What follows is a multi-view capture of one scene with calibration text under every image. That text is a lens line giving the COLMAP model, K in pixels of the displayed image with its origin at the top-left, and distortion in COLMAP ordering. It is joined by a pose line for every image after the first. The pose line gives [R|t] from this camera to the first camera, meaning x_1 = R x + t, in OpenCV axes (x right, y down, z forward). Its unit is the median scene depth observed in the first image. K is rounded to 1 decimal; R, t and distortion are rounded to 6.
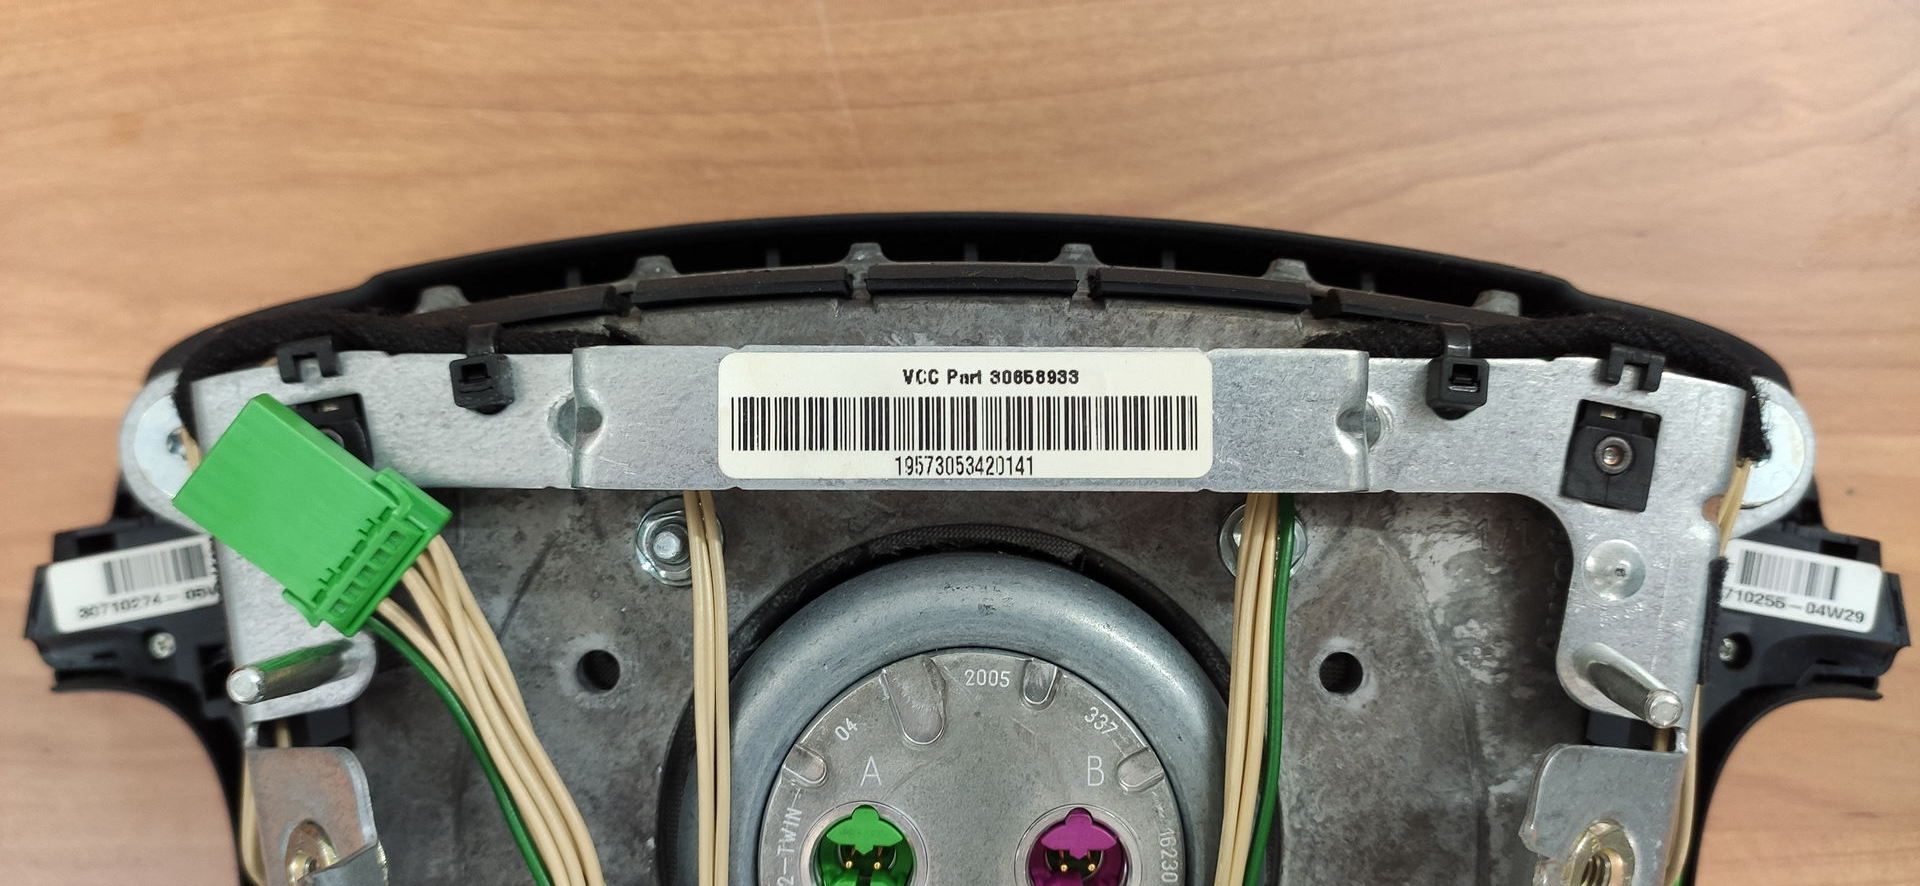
lens RADIAL K [[1456.8, 0, 964.4], [0, 1456.8, 420.1], [0, 0, 1]] dist [0.070589, -0.160560]
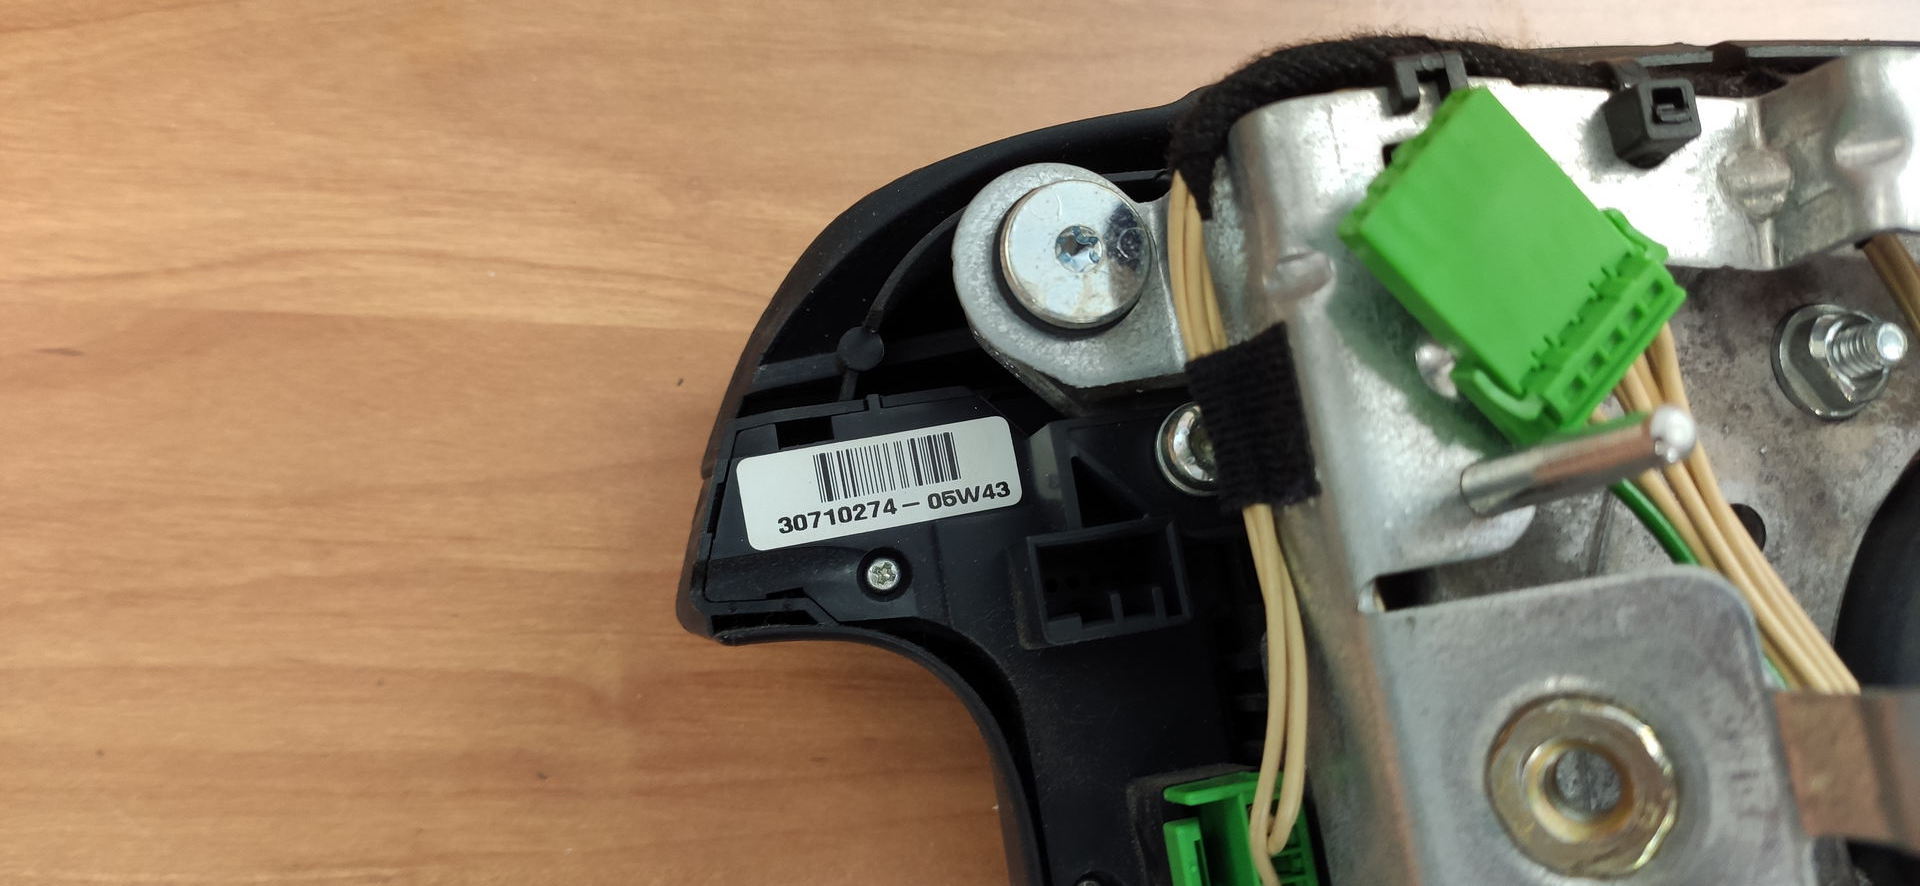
lens RADIAL K [[1456.8, 0, 964.4], [0, 1456.8, 420.1], [0, 0, 1]] dist [0.070589, -0.160560]
pose [[0.987918, 0.021142, 0.153530, -0.743210], [0.001885, 0.988938, -0.148315, 0.222223], [-0.154968, 0.146812, 0.976950, 0.324801]]
